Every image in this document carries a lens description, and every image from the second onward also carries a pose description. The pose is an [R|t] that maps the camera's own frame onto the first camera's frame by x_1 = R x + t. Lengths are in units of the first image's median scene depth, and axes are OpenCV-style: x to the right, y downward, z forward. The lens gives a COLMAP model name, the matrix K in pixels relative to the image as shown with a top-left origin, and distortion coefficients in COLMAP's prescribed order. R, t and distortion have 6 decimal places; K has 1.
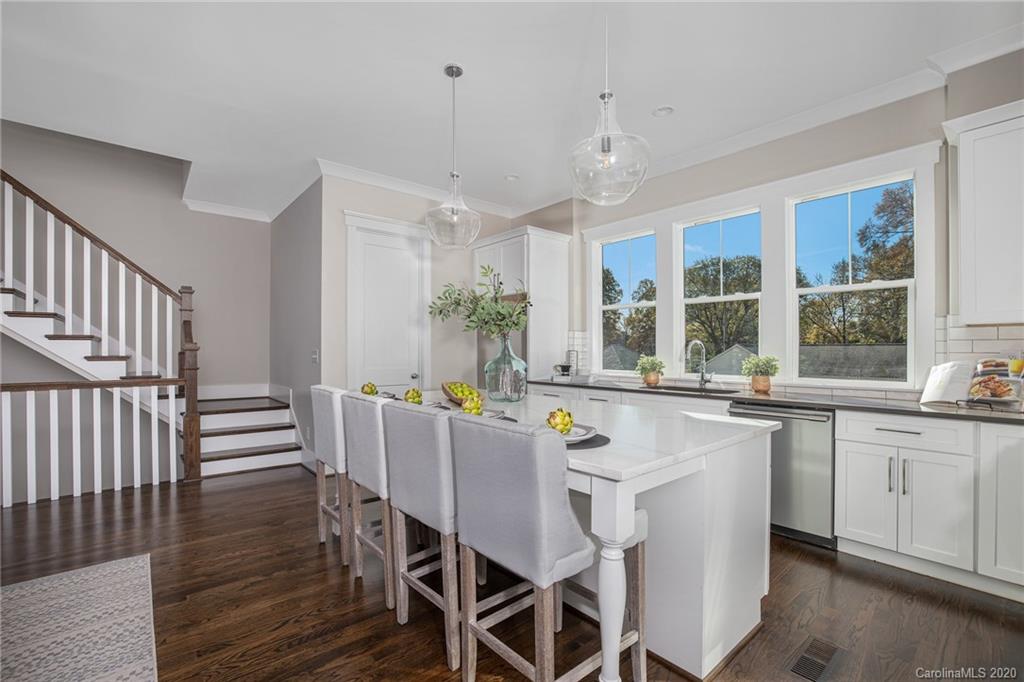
lens RADIAL K [[441.5, 0, 516.5], [0, 441.5, 344.4], [0, 0, 1]] dist [-0.026740, 0.004033]
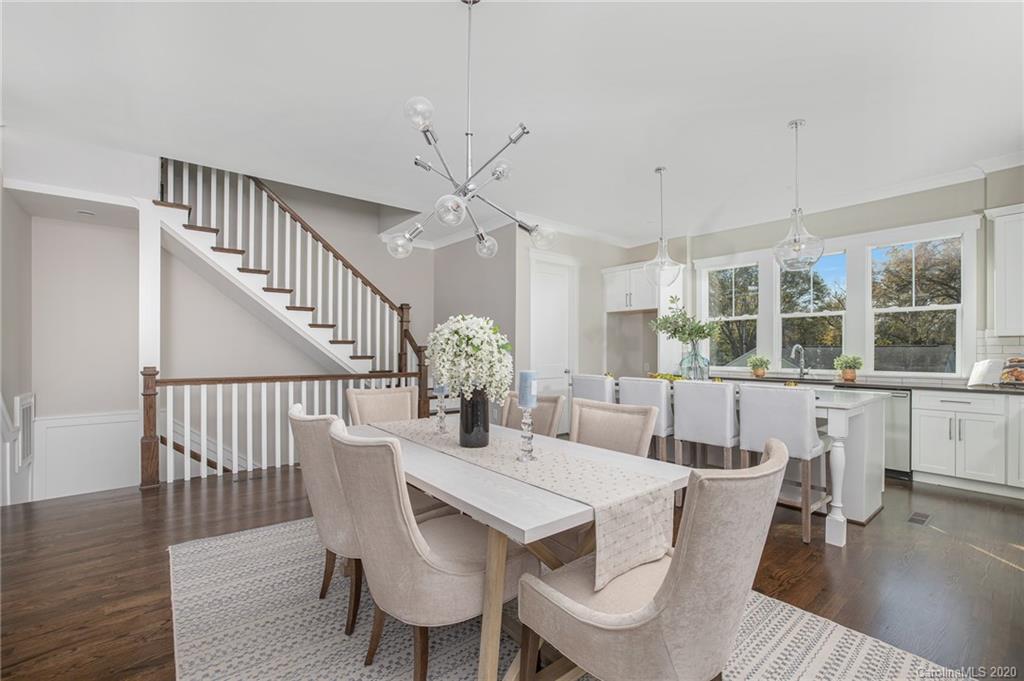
lens RADIAL K [[441.5, 0, 500.2], [0, 441.5, 347.3], [0, 0, 1]] dist [-0.026740, 0.004033]
pose [[0.999452, -0.000196, -0.033096, -0.614562], [0.000366, 0.999987, 0.005131, -0.010556], [0.033095, -0.005141, 0.999439, -0.531774]]
